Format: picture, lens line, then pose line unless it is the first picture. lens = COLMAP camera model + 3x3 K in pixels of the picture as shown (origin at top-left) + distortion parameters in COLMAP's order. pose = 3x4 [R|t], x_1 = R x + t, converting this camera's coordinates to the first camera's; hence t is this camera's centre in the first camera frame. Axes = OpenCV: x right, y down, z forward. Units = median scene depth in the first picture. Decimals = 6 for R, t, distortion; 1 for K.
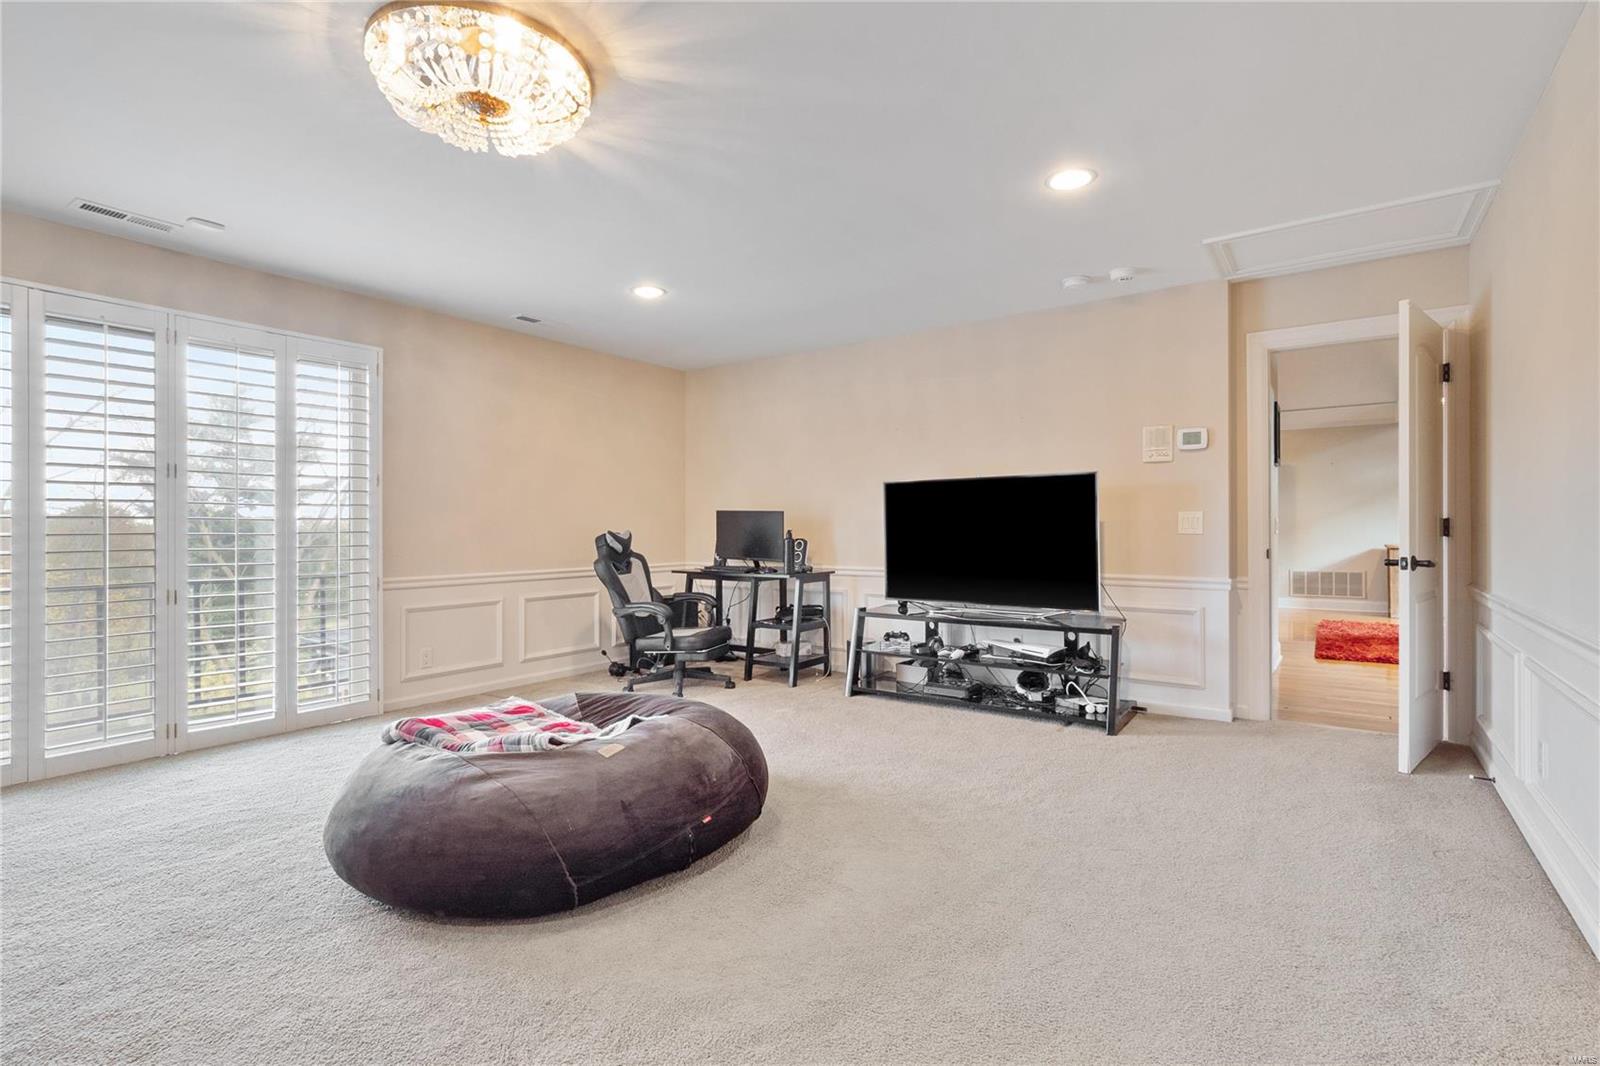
lens RADIAL K [[748.4, 0, 799.8], [0, 748.4, 529.7], [0, 0, 1]] dist [0.001841, 0.000112]
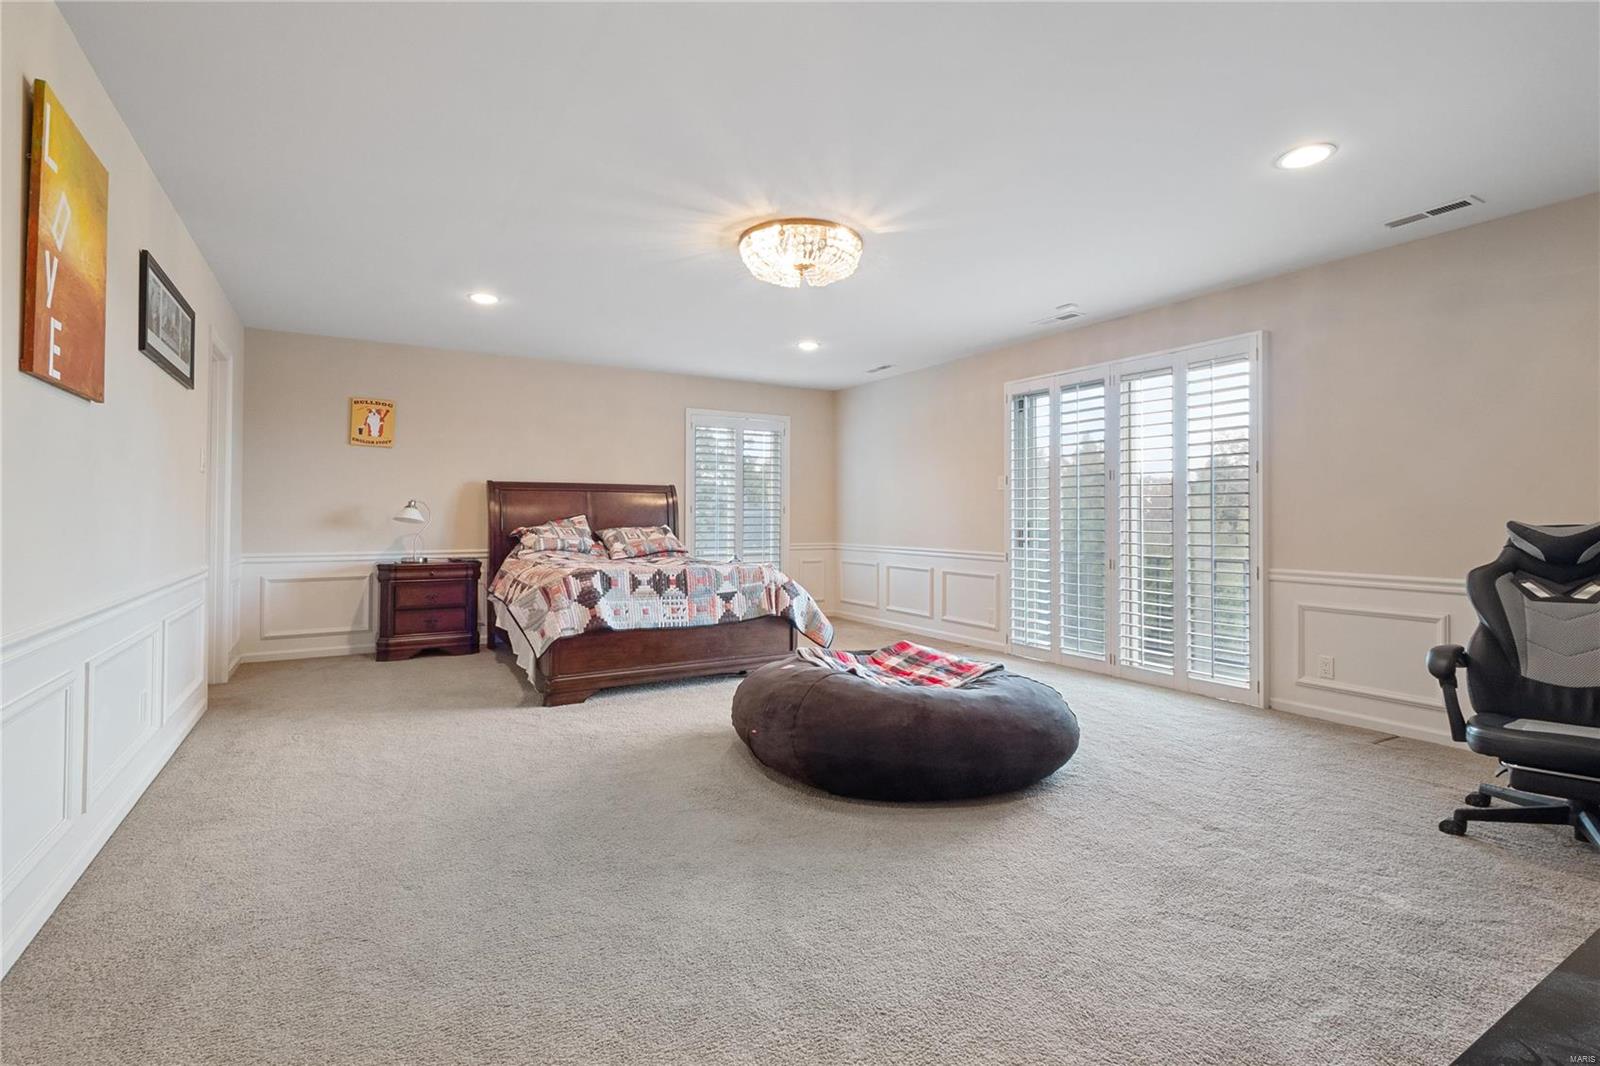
lens RADIAL K [[748.4, 0, 800.4], [0, 748.4, 506.8], [0, 0, 1]] dist [0.001841, 0.000112]
pose [[-0.400715, -0.009784, -0.916150, 0.680538], [-0.002436, 0.999951, -0.009613, -0.003524], [0.916199, -0.001621, -0.400719, 1.010322]]
